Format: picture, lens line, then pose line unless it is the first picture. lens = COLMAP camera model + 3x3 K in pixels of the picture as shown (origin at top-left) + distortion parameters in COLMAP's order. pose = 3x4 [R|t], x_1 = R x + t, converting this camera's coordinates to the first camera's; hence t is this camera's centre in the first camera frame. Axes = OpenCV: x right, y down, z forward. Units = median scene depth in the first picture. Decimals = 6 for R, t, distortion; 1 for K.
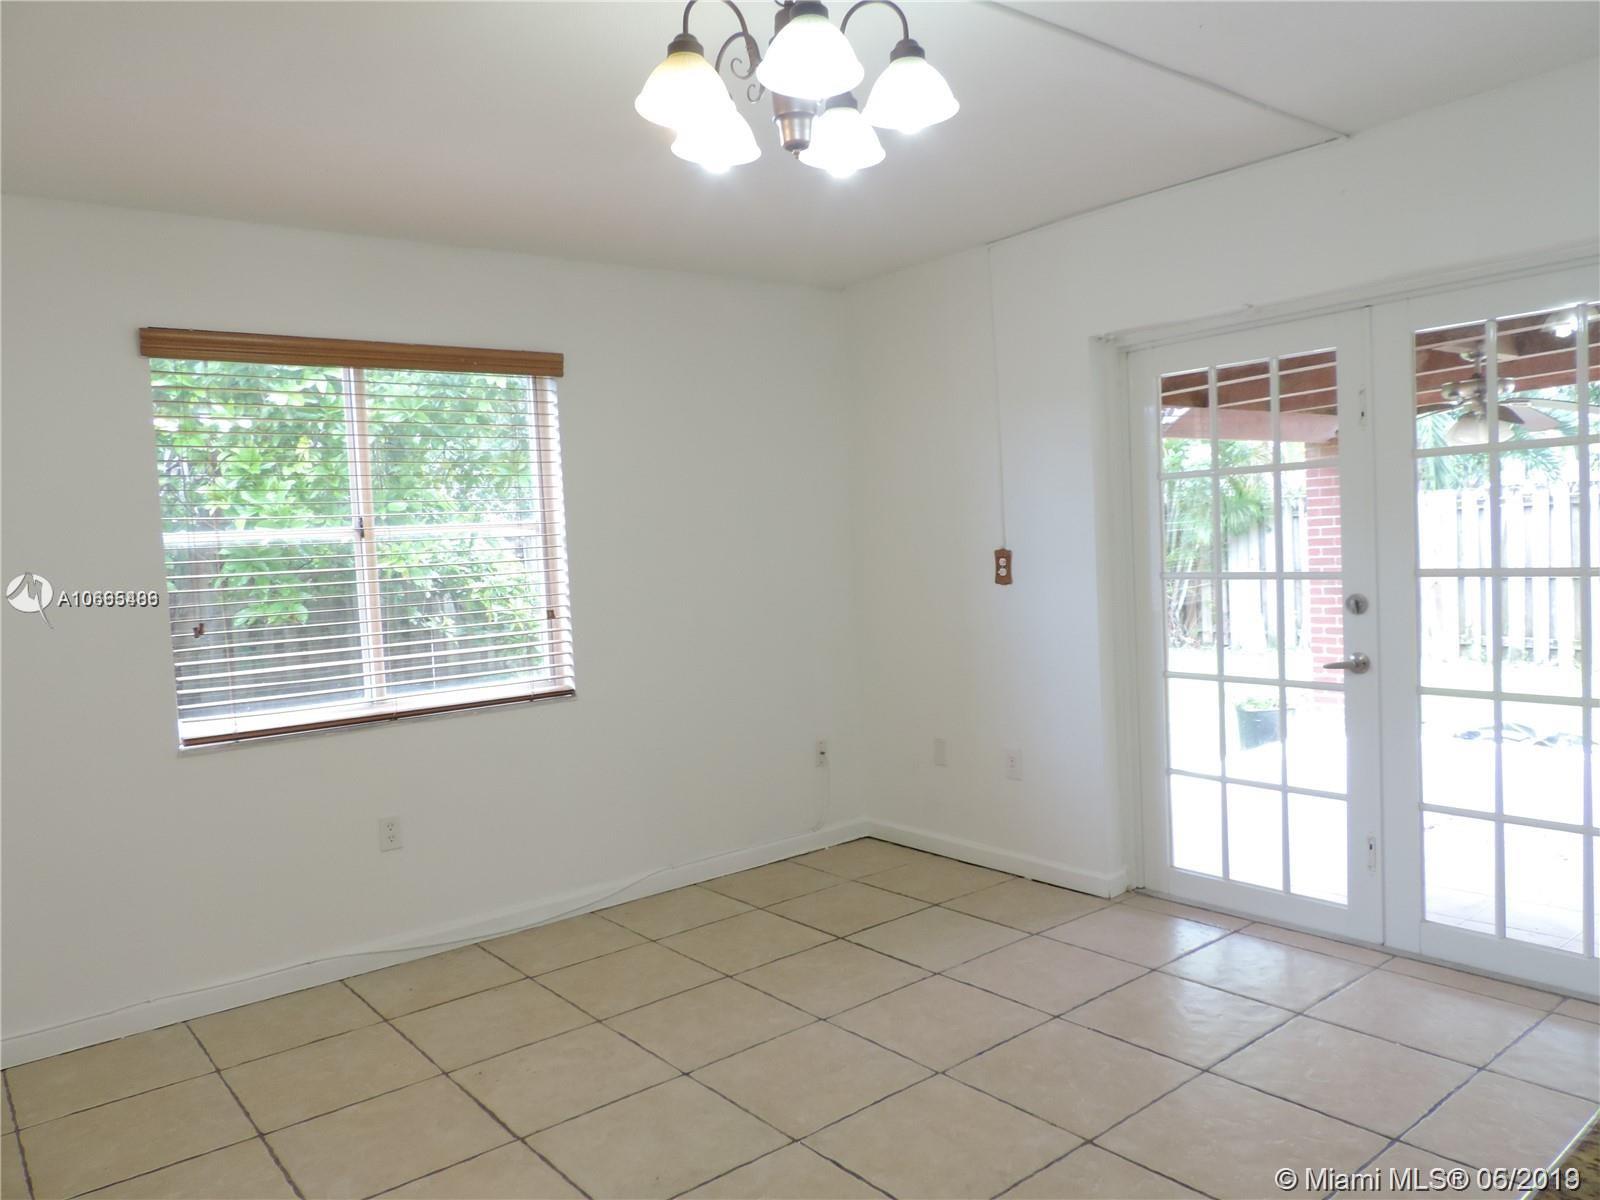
lens RADIAL K [[1143.0, 0, 800.3], [0, 1143.0, 599.1], [0, 0, 1]] dist [-0.014653, 0.003336]
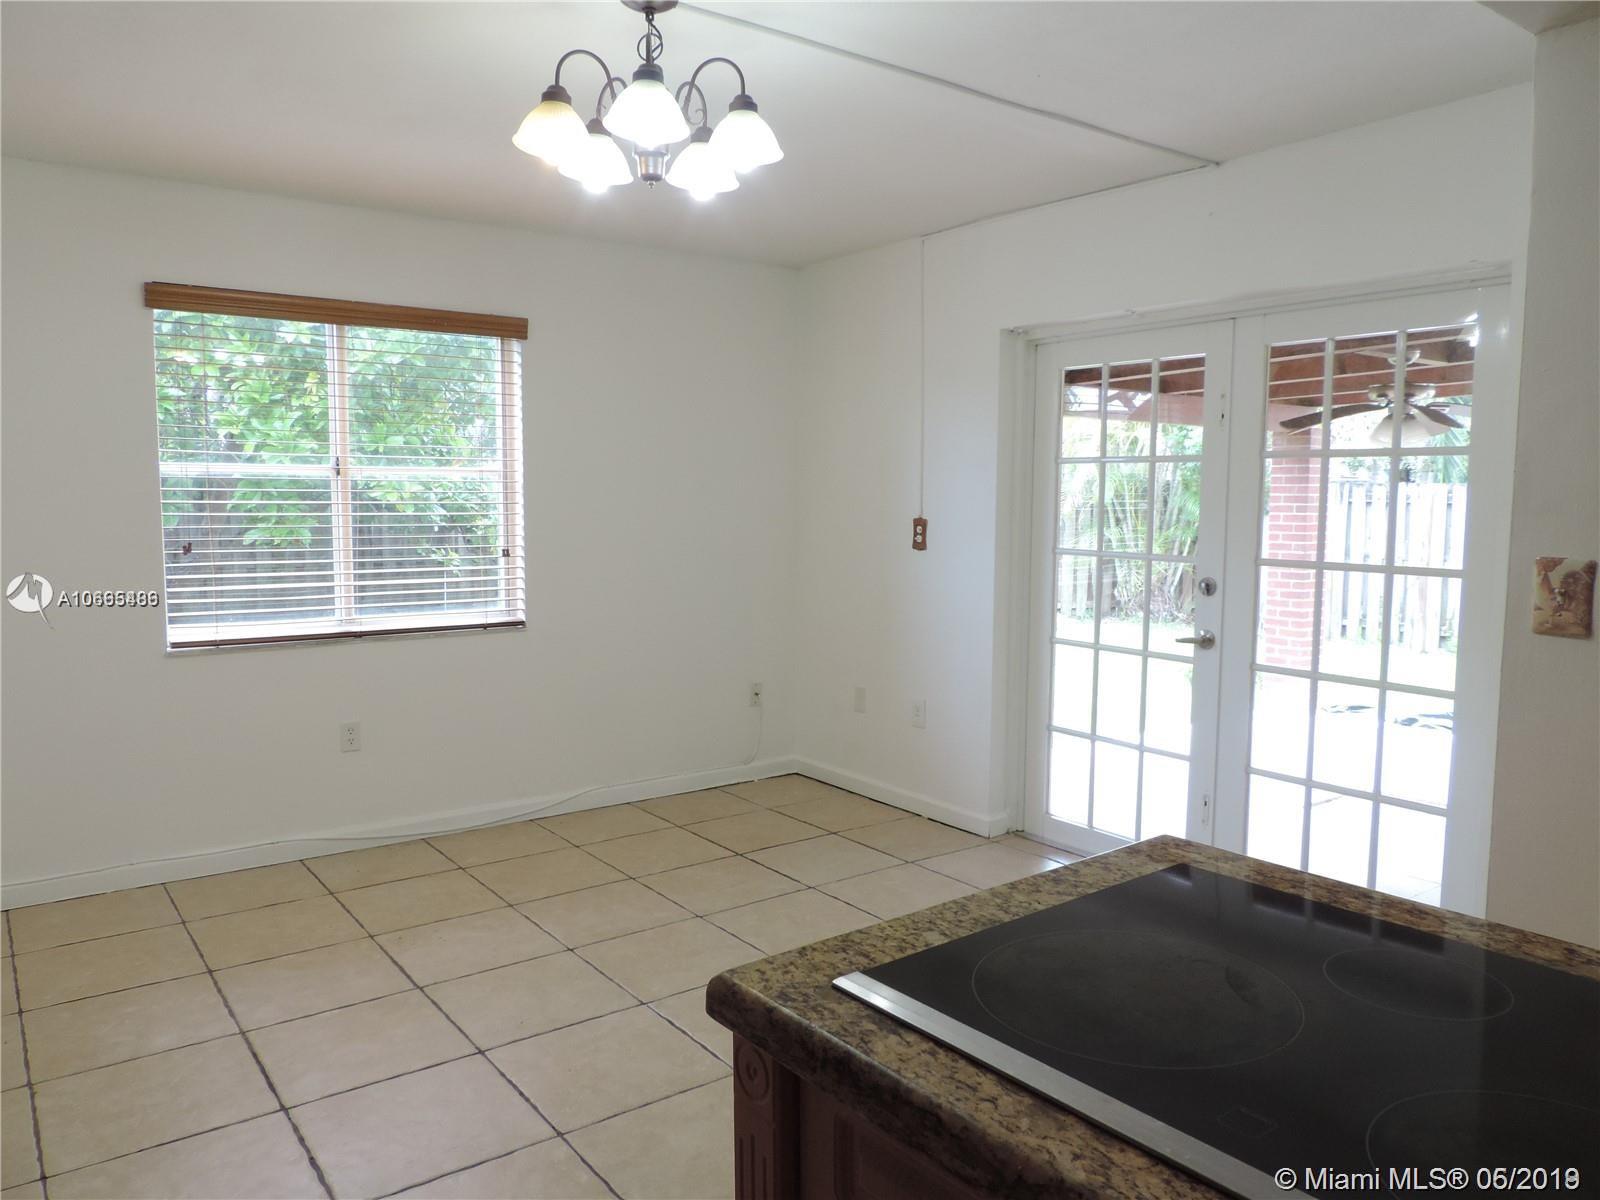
lens RADIAL K [[1143.0, 0, 799.7], [0, 1143.0, 598.3], [0, 0, 1]] dist [-0.014653, 0.003336]
pose [[0.997700, 0.060439, -0.030679, 0.115226], [-0.059163, 0.997409, 0.040938, -0.005748], [0.033074, -0.039029, 0.998691, -0.118018]]
